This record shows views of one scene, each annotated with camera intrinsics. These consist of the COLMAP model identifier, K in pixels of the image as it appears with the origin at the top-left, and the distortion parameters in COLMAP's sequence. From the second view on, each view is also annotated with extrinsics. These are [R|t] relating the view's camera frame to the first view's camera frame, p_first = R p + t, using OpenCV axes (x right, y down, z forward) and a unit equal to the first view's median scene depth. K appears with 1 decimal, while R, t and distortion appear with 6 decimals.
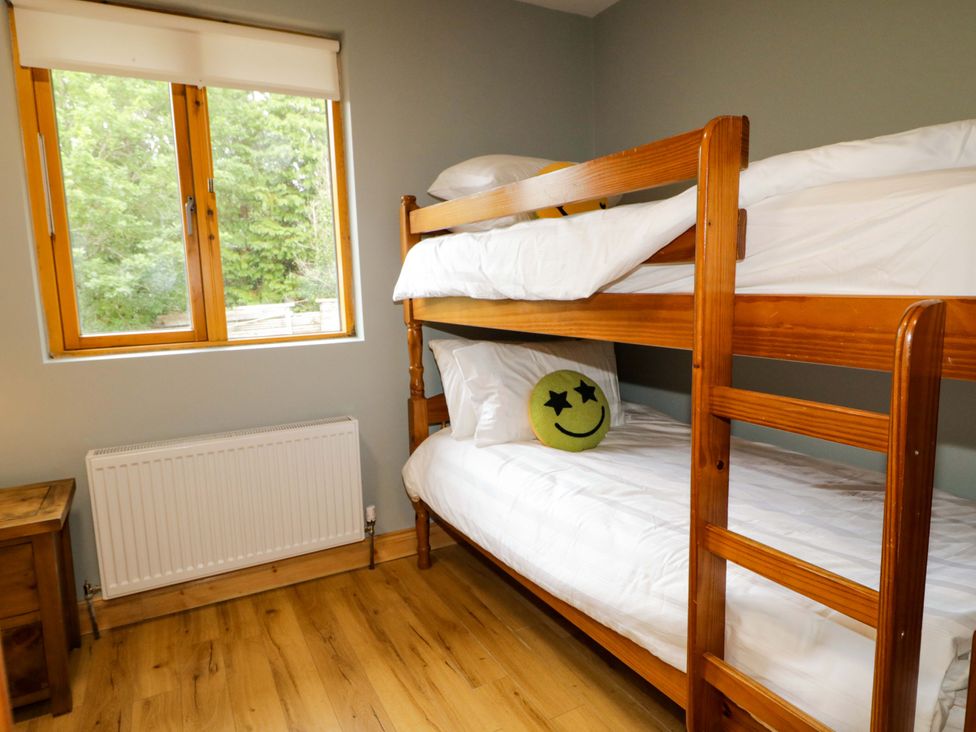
lens RADIAL K [[621.5, 0, 488.3], [0, 621.5, 366.1], [0, 0, 1]] dist [-0.001539, -0.001382]
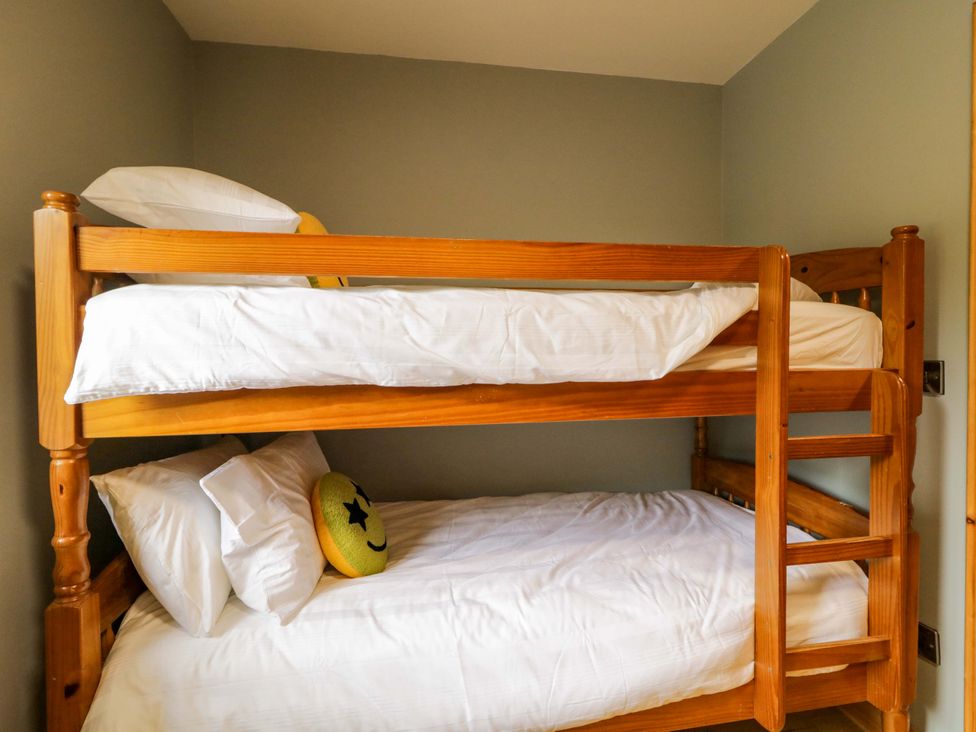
lens RADIAL K [[511.9, 0, 487.9], [0, 511.9, 360.9], [0, 0, 1]] dist [-0.000379, 0.000157]
pose [[0.316145, -0.002071, 0.948709, -0.451199], [0.129493, 0.990733, -0.040989, -0.086841], [-0.939832, 0.135809, 0.313484, 0.622155]]
